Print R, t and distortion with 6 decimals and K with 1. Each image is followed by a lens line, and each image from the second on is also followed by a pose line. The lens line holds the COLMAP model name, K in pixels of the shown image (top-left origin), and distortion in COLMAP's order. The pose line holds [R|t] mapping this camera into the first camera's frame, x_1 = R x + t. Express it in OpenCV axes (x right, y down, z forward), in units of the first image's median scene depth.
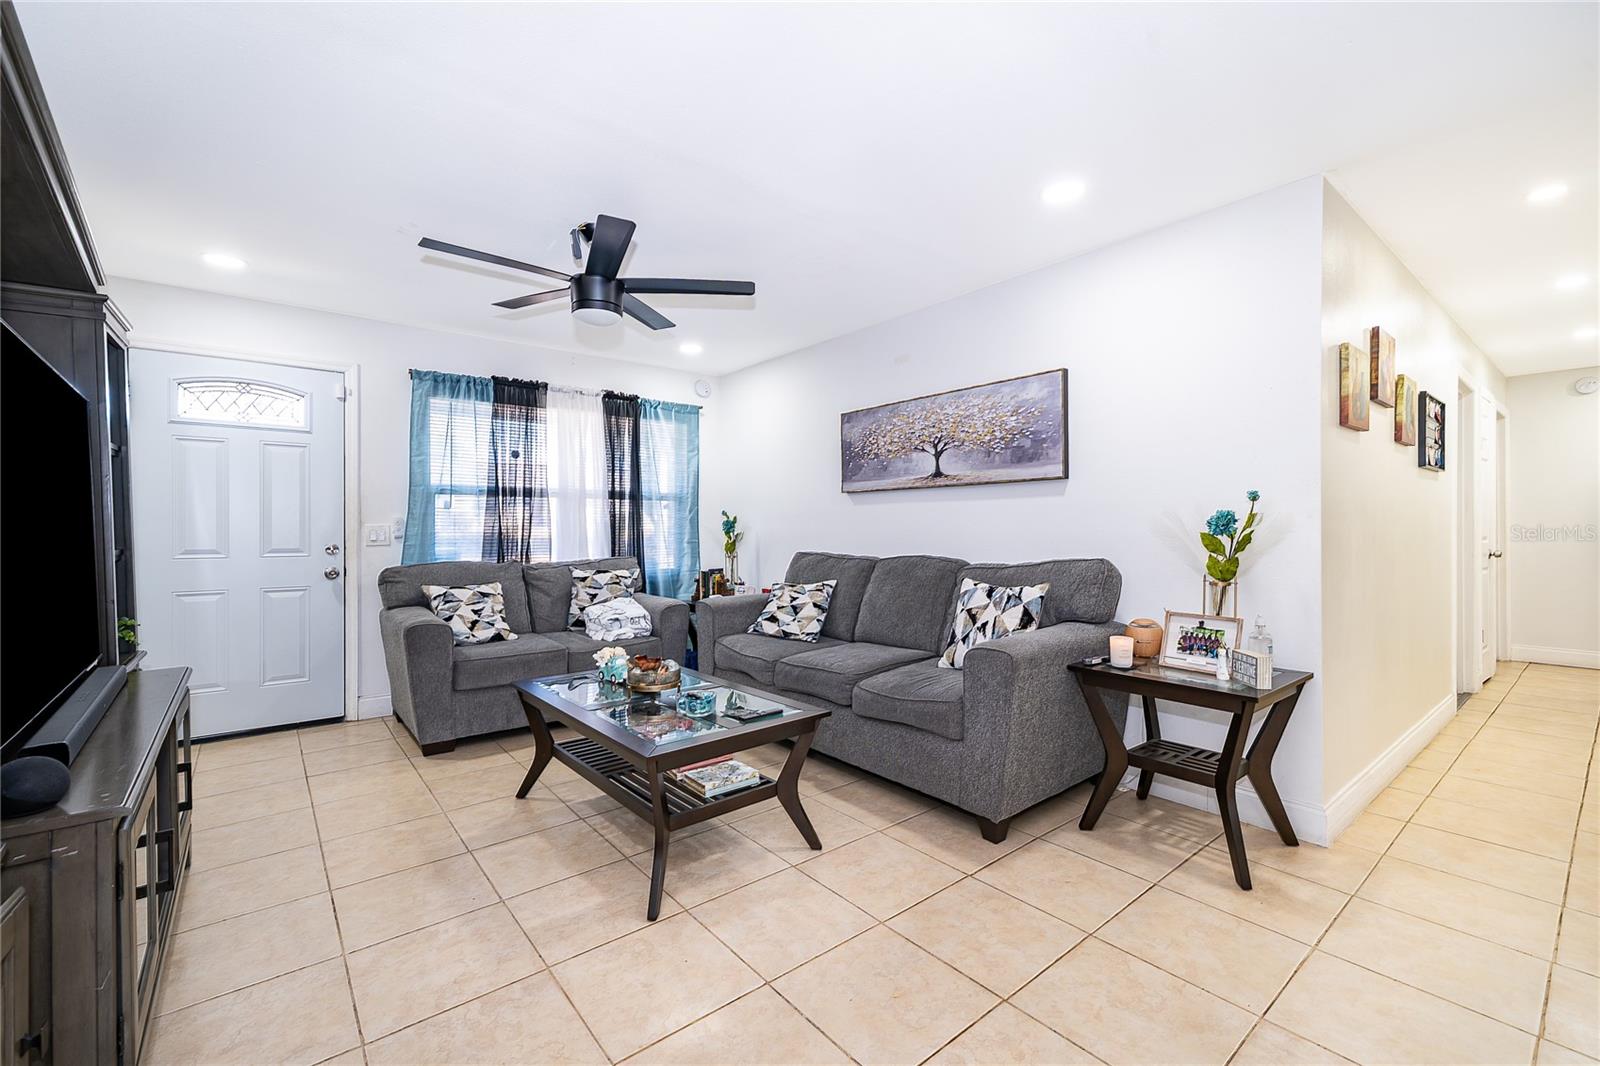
lens RADIAL K [[671.8, 0, 786.6], [0, 671.8, 523.2], [0, 0, 1]] dist [-0.003073, 0.000887]
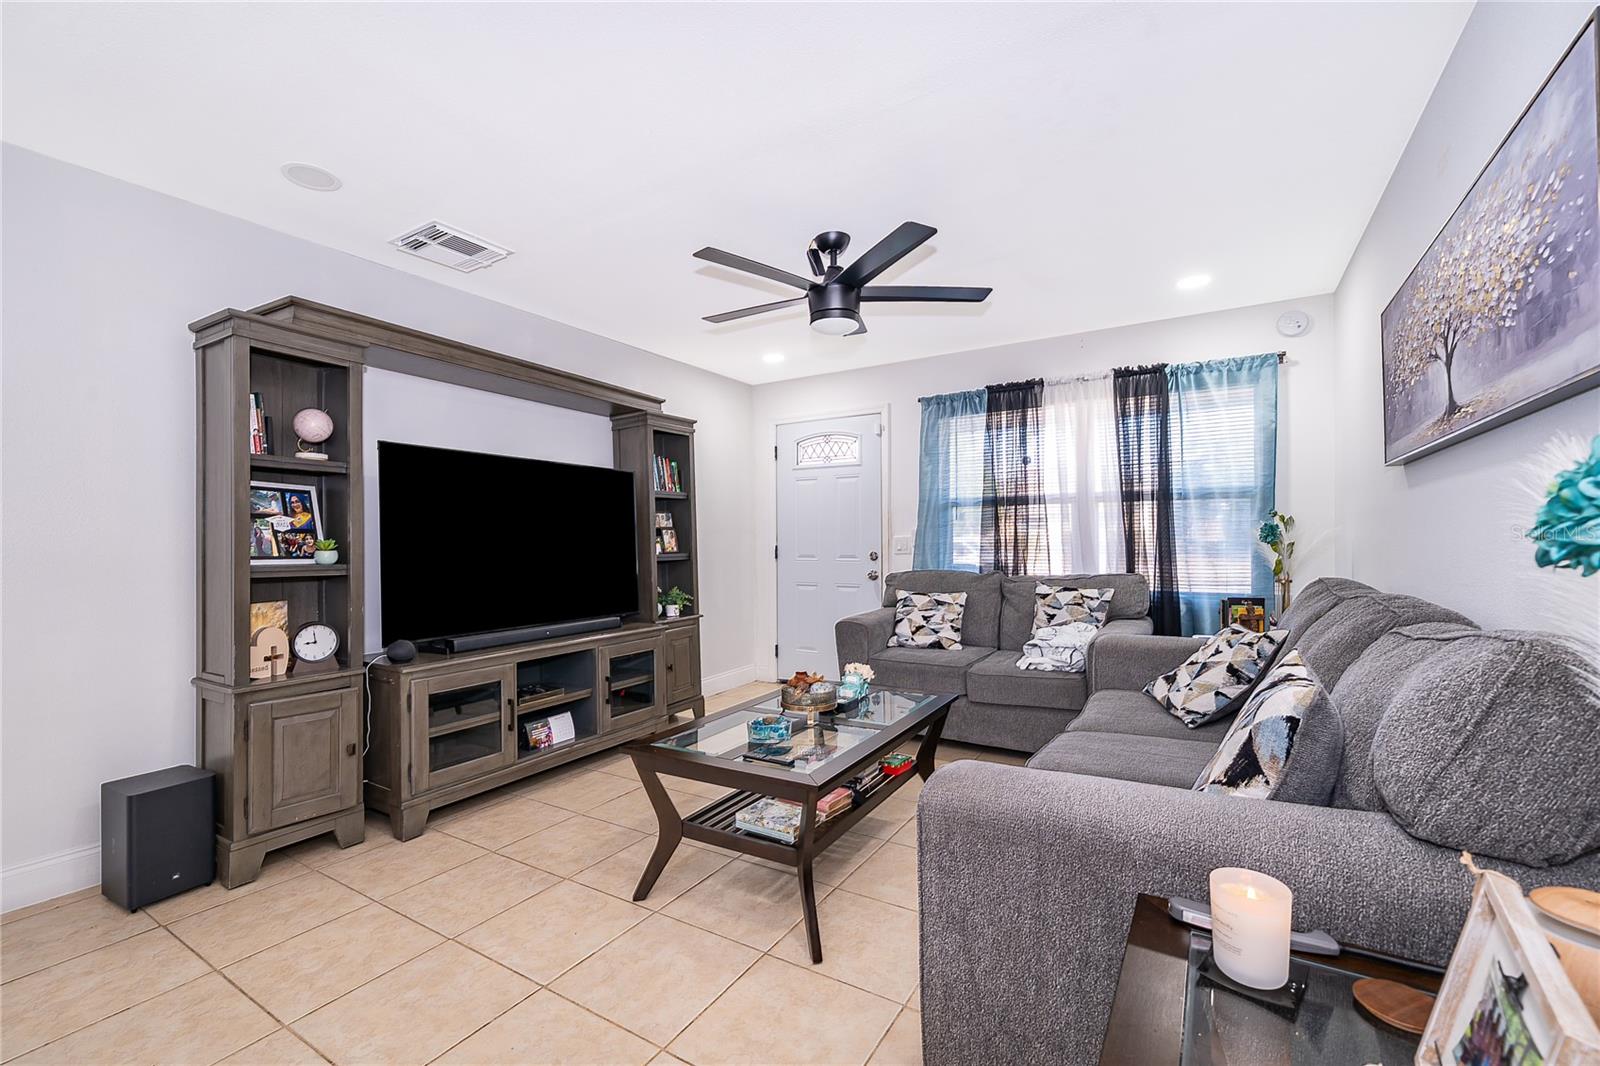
lens RADIAL K [[671.8, 0, 791.3], [0, 671.8, 539.6], [0, 0, 1]] dist [-0.003073, 0.000887]
pose [[0.337943, -0.003031, -0.941162, 0.411587], [0.014462, 0.999893, 0.001973, 0.002905], [0.941056, -0.014278, 0.337951, 0.394899]]
